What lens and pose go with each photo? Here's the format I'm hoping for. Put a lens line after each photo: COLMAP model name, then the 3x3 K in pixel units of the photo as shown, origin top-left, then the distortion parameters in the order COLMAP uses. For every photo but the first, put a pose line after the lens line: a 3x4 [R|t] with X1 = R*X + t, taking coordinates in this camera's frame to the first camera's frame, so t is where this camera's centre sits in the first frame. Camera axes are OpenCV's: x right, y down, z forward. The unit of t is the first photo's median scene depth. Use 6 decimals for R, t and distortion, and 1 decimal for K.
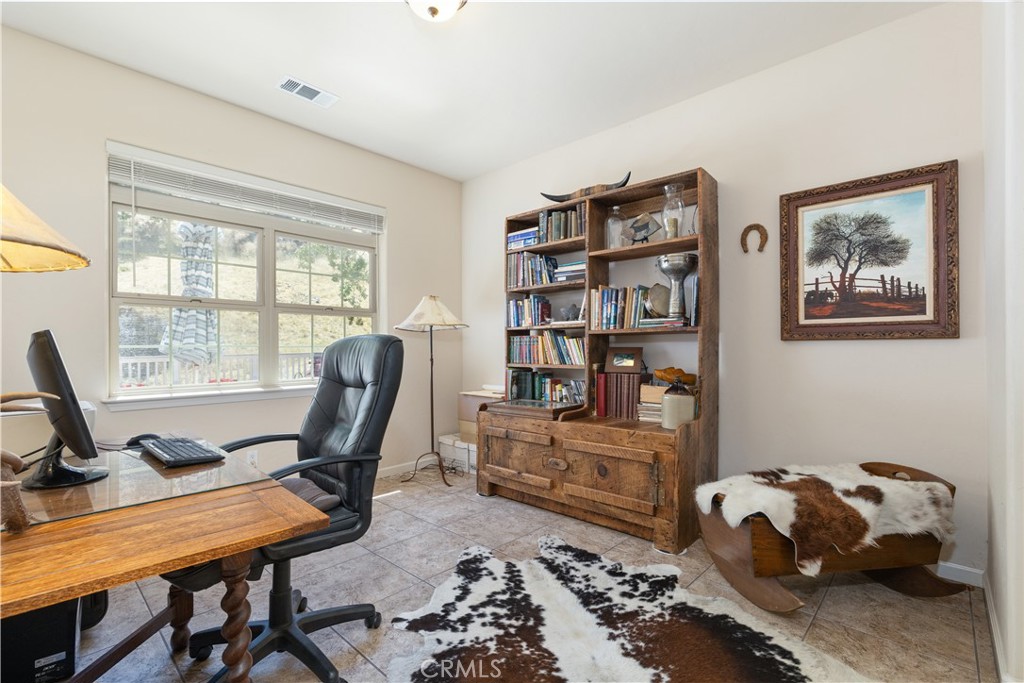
lens RADIAL K [[461.0, 0, 510.7], [0, 461.0, 345.3], [0, 0, 1]] dist [-0.001973, -0.000465]
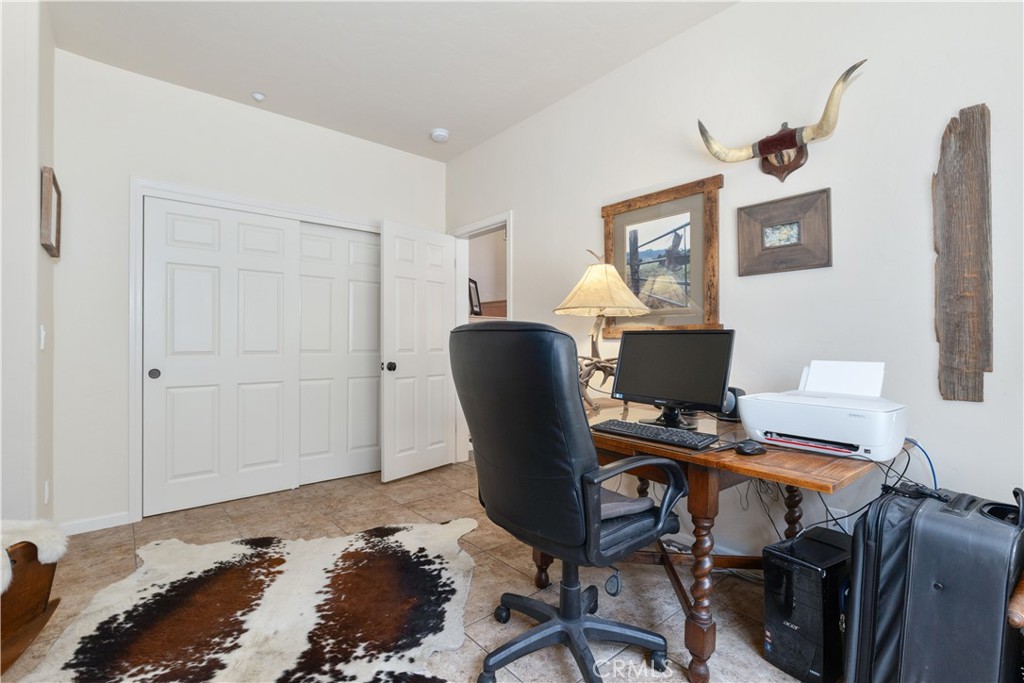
lens RADIAL K [[461.0, 0, 513.5], [0, 461.0, 343.5], [0, 0, 1]] dist [-0.001973, -0.000465]
pose [[-0.995442, 0.003380, 0.095305, -0.448610], [0.002250, 0.999926, -0.011962, 0.019989], [-0.095339, -0.011693, -0.995376, 1.905255]]
